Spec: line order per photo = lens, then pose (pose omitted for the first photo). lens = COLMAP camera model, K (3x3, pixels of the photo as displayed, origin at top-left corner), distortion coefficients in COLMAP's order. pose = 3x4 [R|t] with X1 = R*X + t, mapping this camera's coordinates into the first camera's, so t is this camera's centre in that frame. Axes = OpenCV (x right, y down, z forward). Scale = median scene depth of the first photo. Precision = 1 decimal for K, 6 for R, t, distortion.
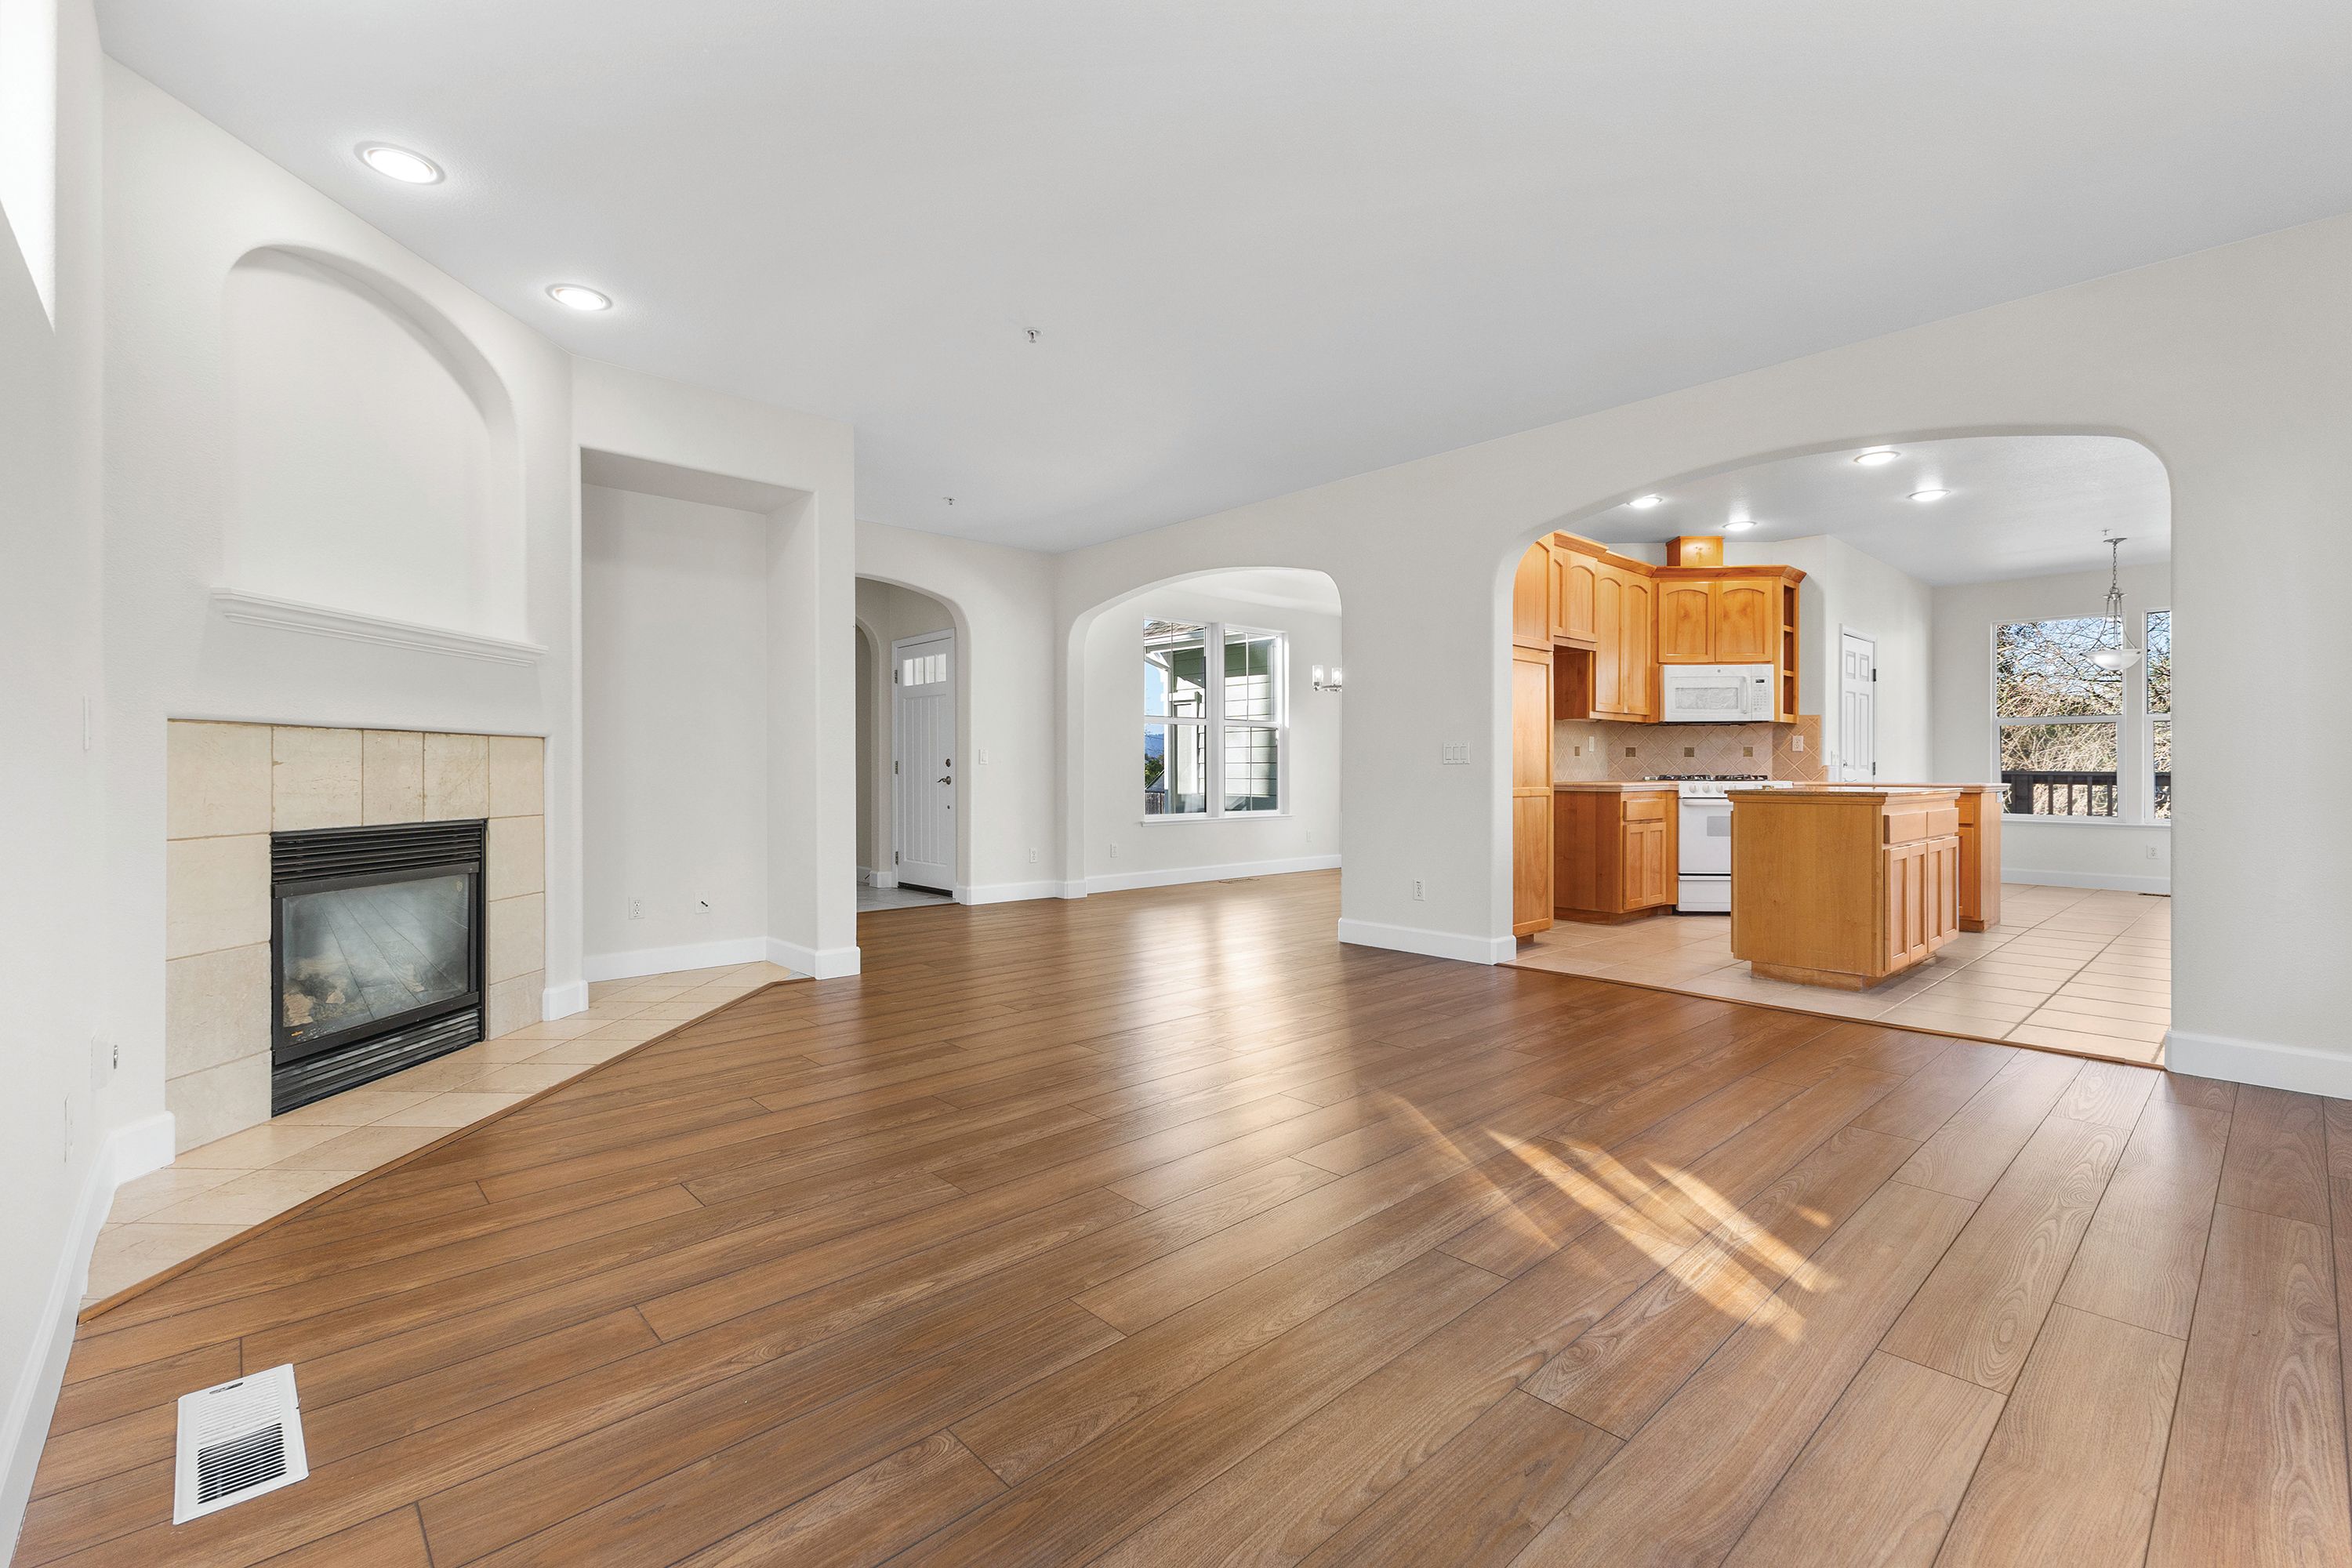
lens RADIAL K [[1025.7, 0, 1157.8], [0, 1025.7, 773.1], [0, 0, 1]] dist [0.008993, 0.000685]
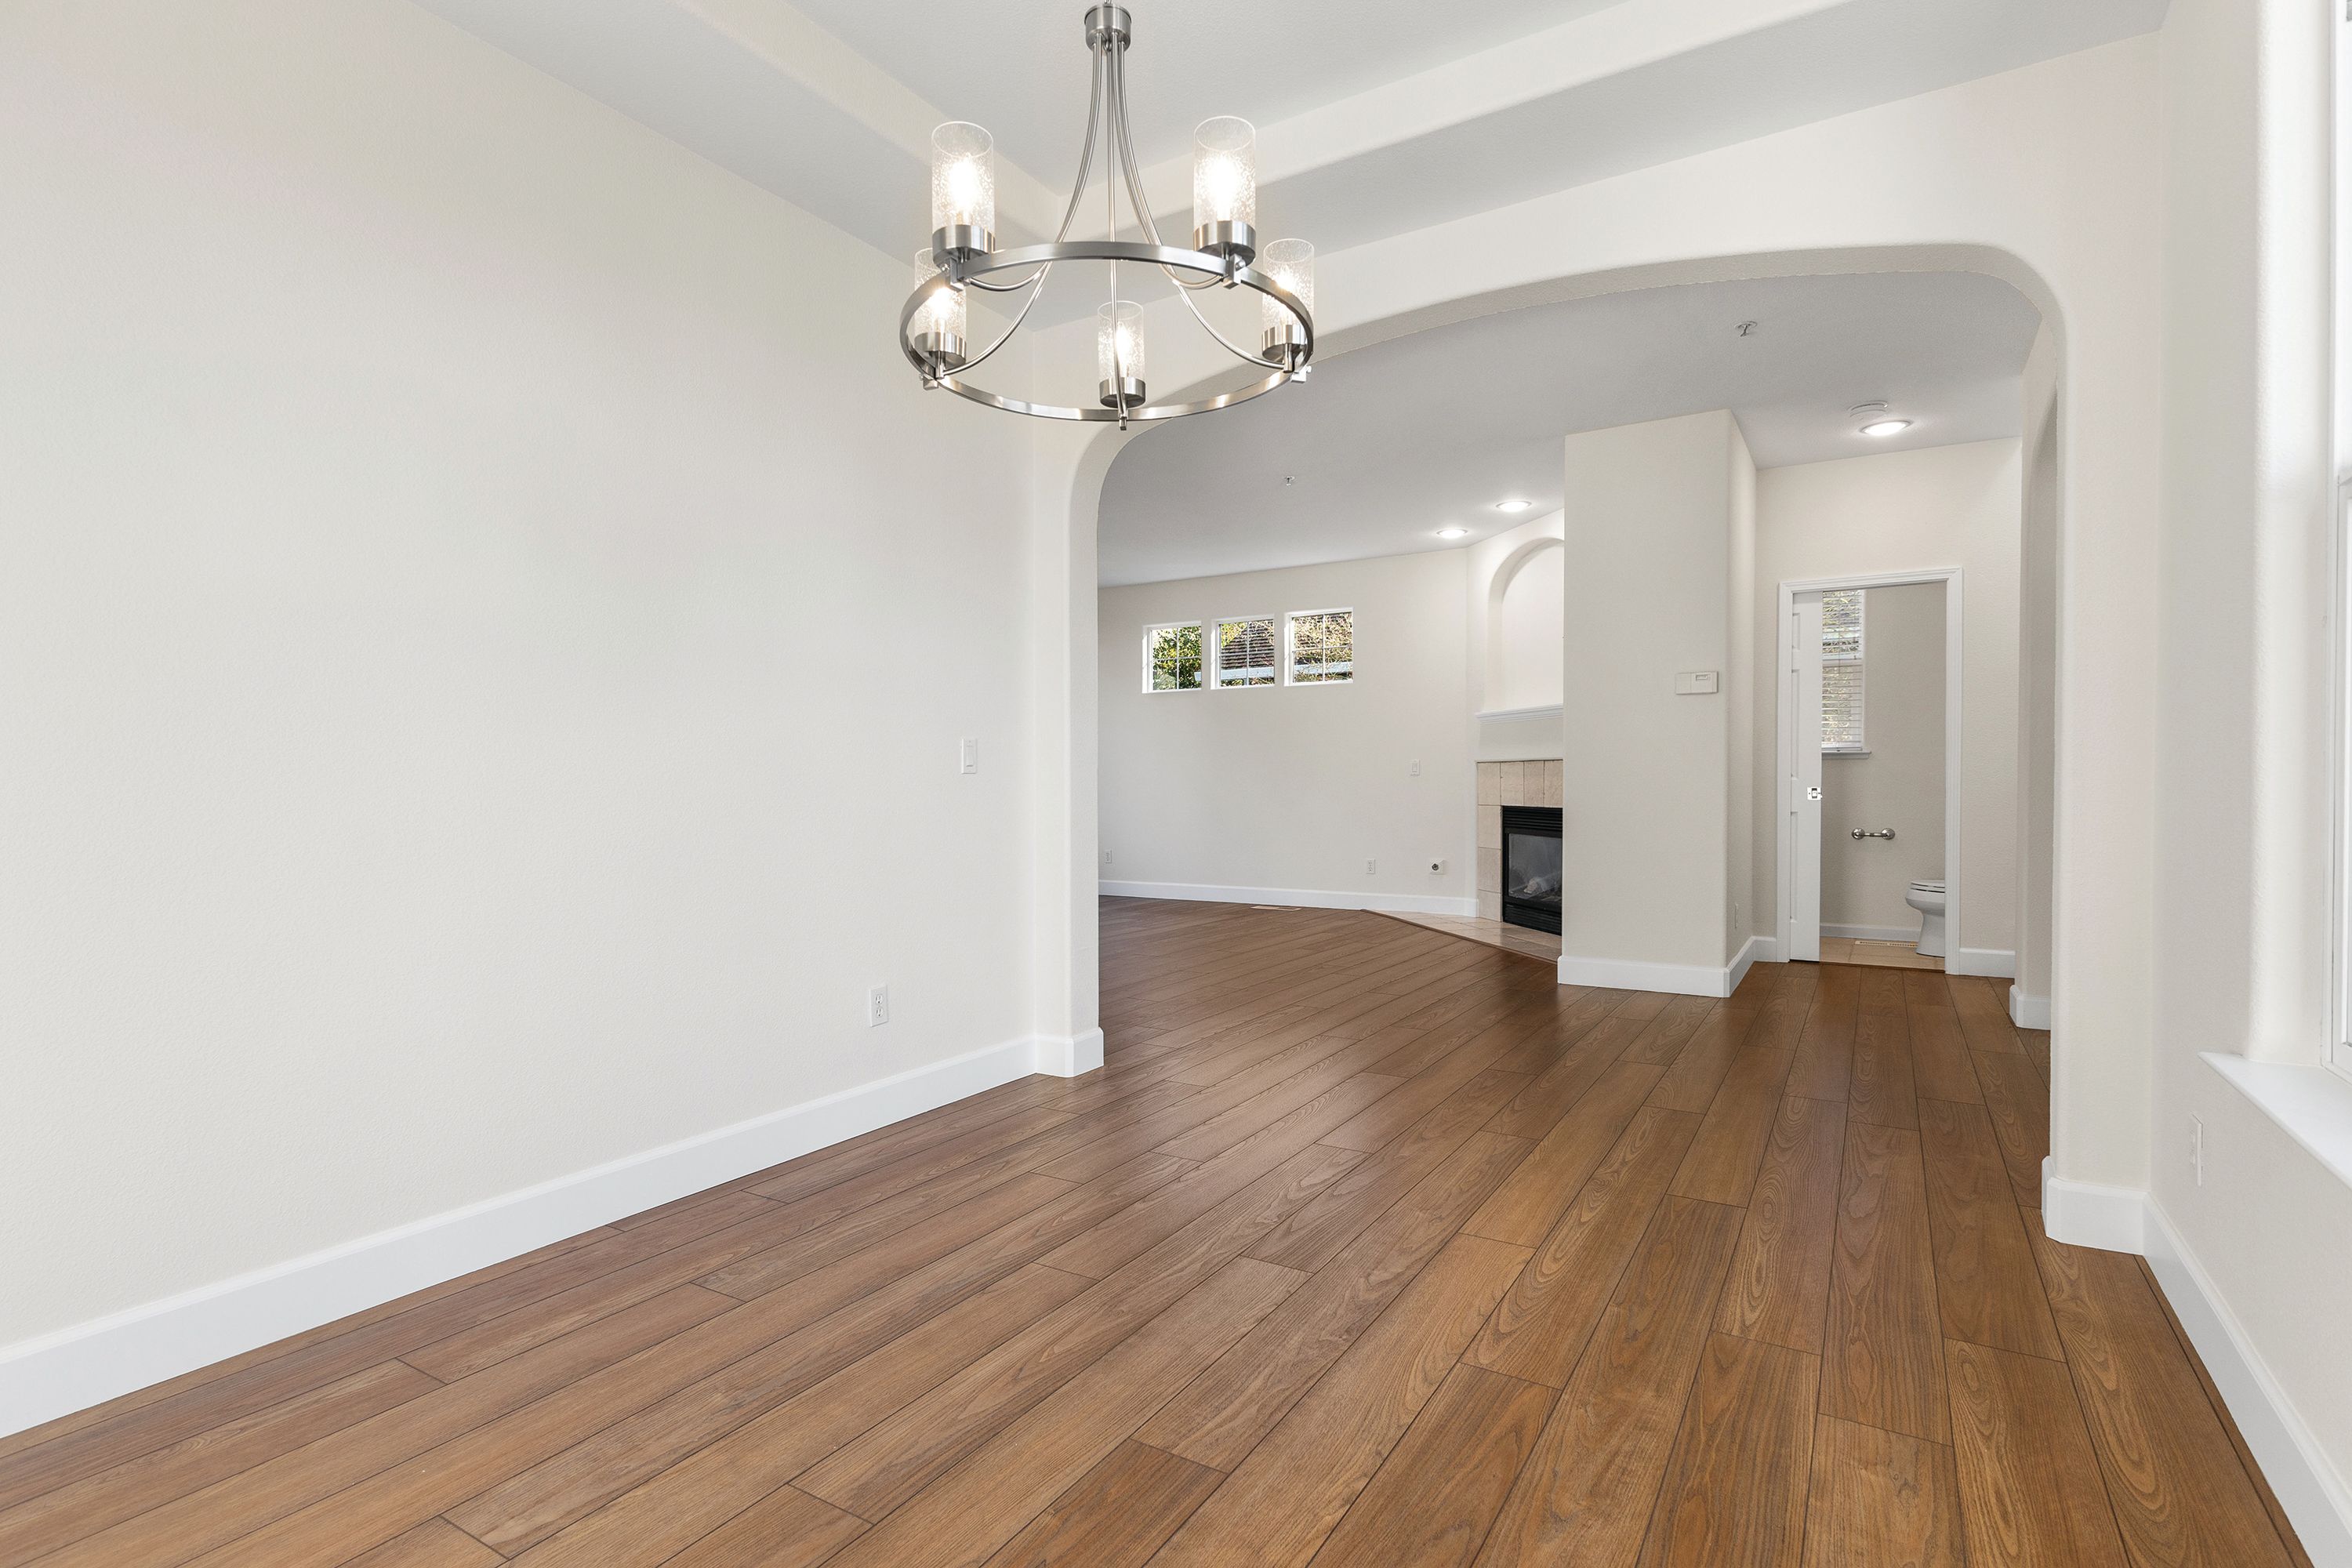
lens RADIAL K [[1170.7, 0, 1176.0], [0, 1170.7, 784.0], [0, 0, 1]] dist [0.000907, -0.000416]
pose [[-0.955486, 0.003612, -0.295014, 0.689986], [0.001348, 0.999968, 0.007878, -0.016857], [0.295033, 0.007130, -0.955461, 3.366082]]
